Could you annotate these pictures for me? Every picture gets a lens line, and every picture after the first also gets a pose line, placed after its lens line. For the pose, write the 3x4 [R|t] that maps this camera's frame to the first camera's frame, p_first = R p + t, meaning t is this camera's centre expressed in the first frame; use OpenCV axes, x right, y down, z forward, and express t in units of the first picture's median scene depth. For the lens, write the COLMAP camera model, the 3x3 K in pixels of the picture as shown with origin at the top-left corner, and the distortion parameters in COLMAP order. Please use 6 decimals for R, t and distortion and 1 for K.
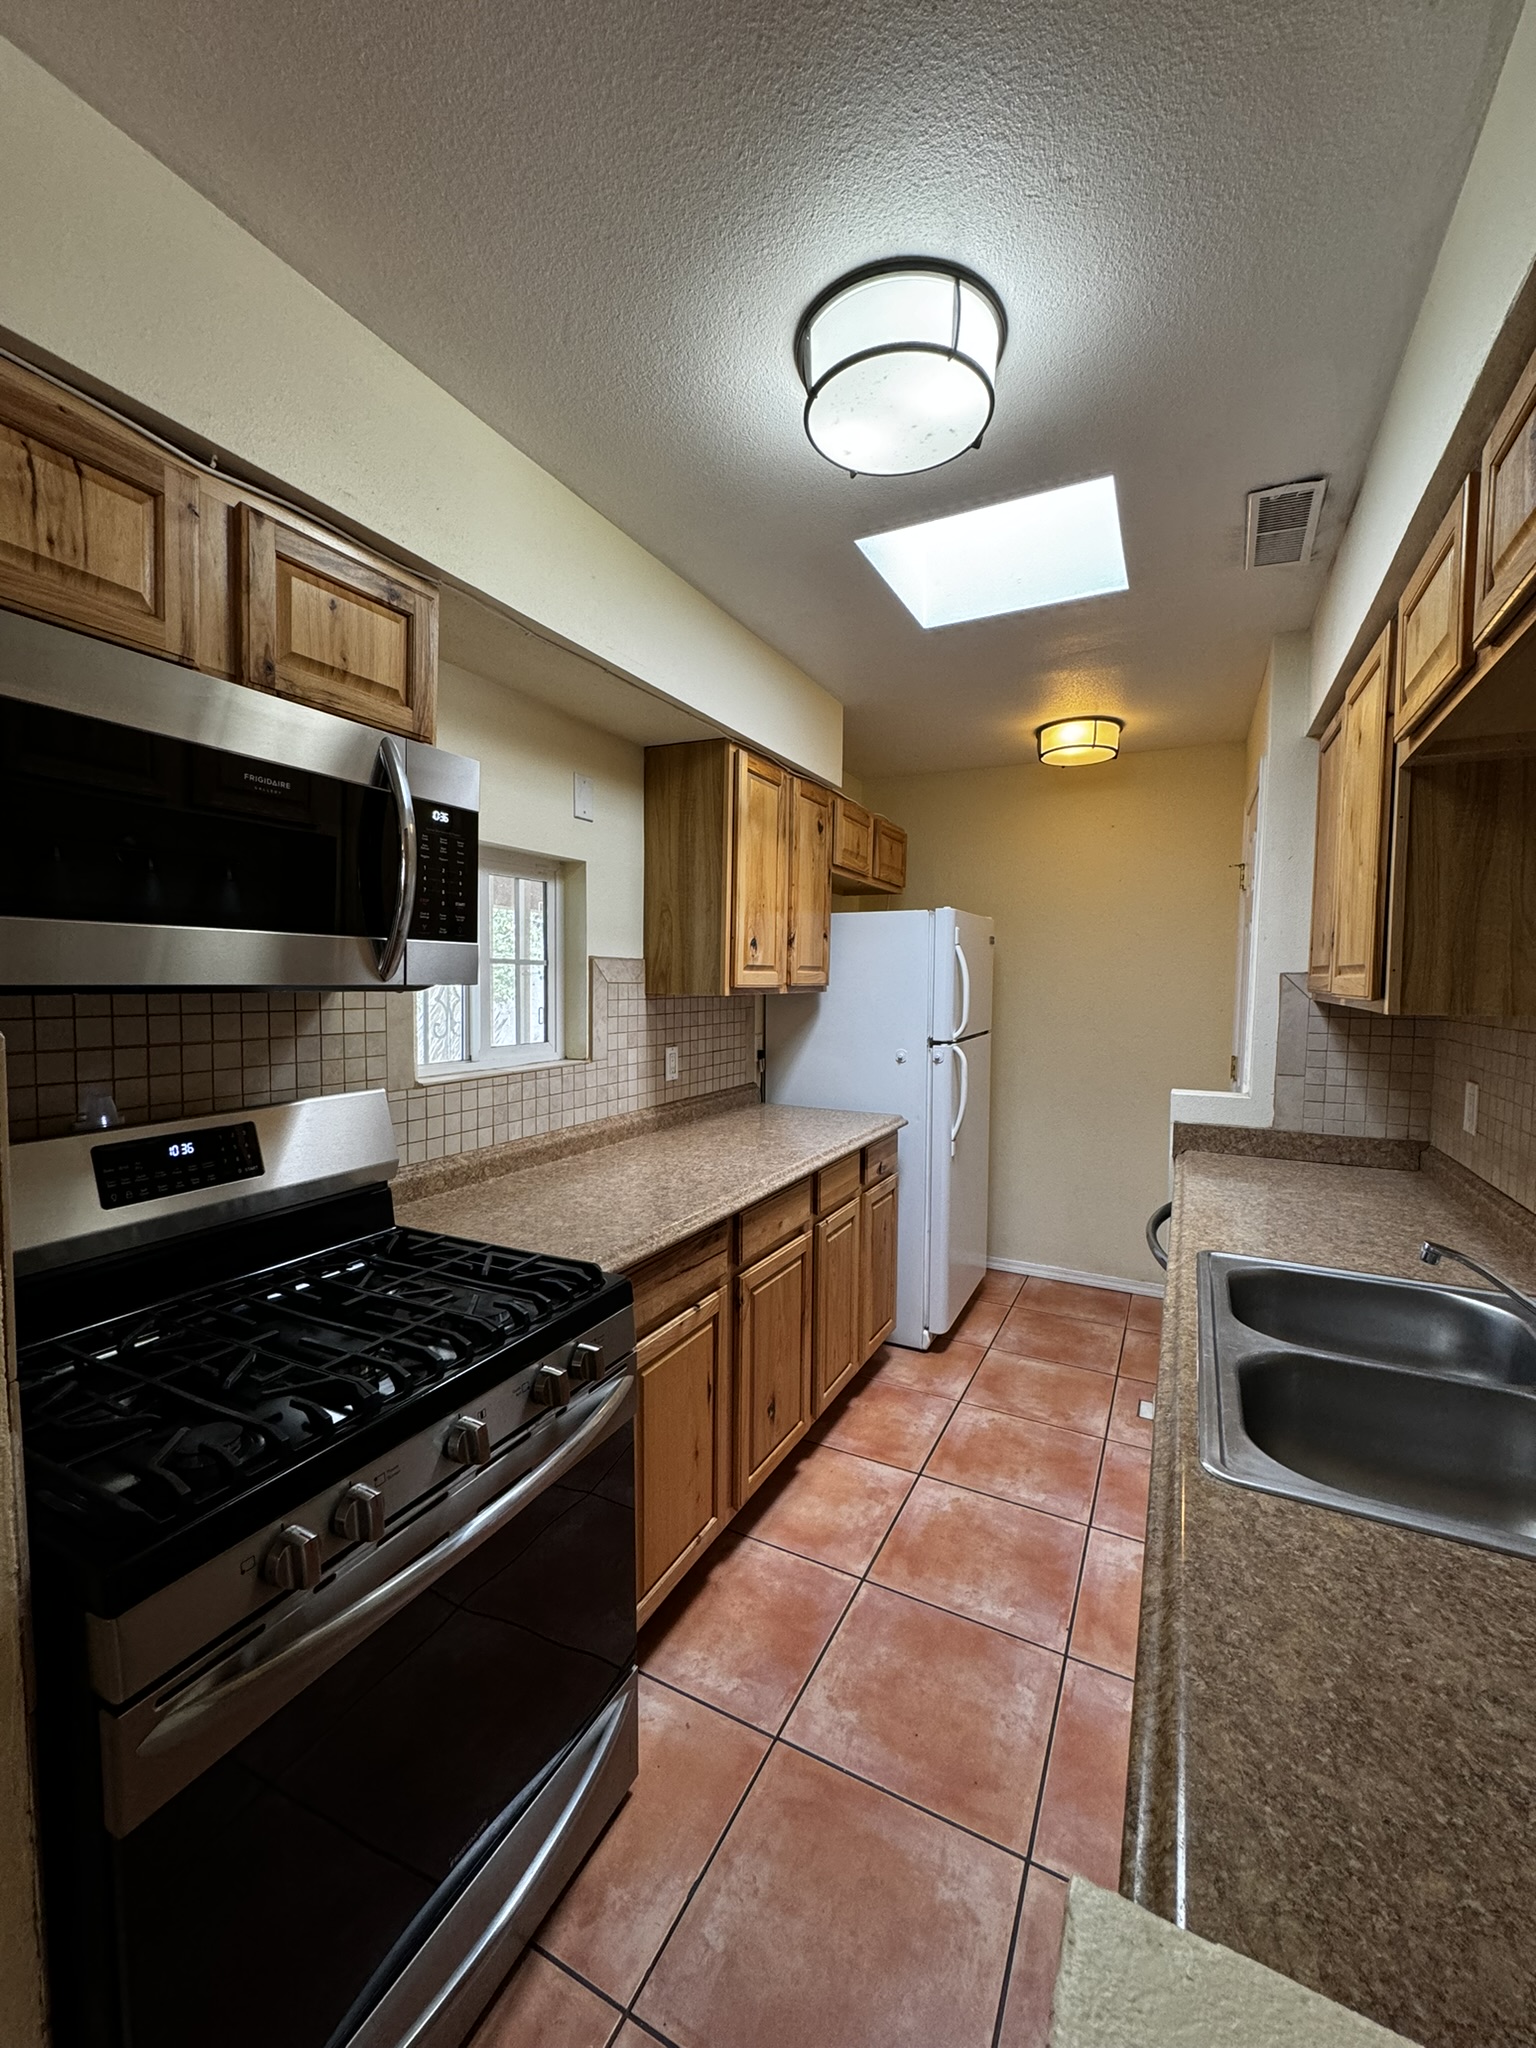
lens RADIAL K [[814.4, 0, 772.3], [0, 814.4, 1022.5], [0, 0, 1]] dist [-0.003943, 0.000053]
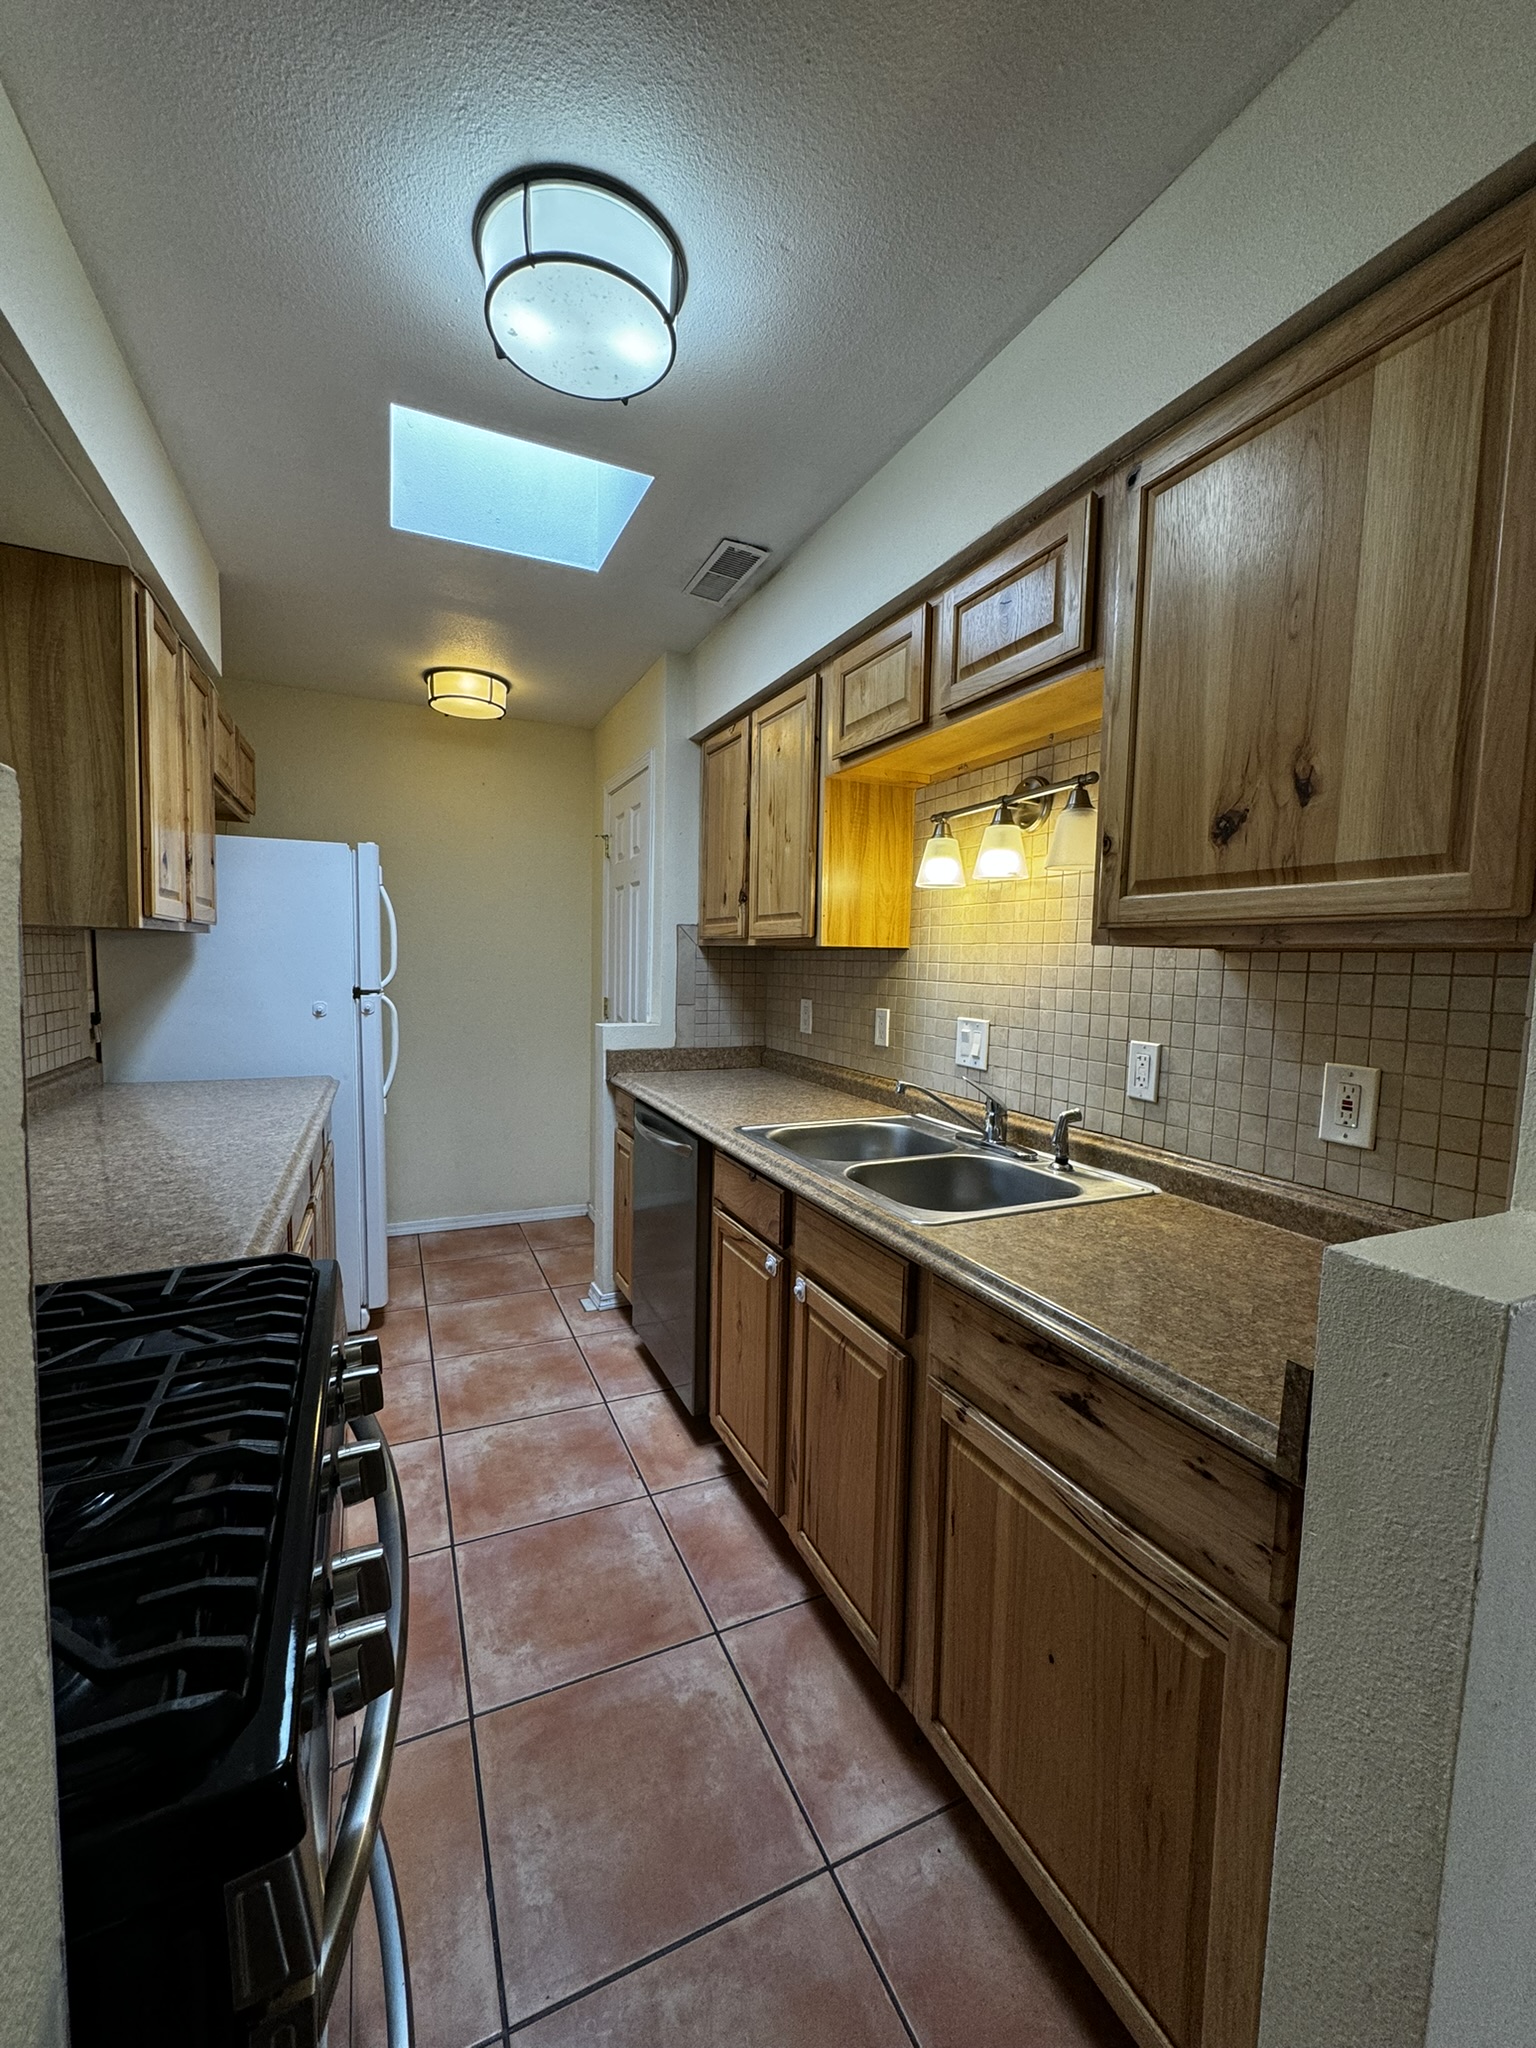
lens RADIAL K [[814.4, 0, 773.6], [0, 814.4, 1022.7], [0, 0, 1]] dist [-0.003943, 0.000053]
pose [[0.610893, -0.057189, 0.789645, -0.289730], [0.028891, 0.998334, 0.049952, 0.032426], [-0.791186, -0.007702, 0.611528, 0.102569]]
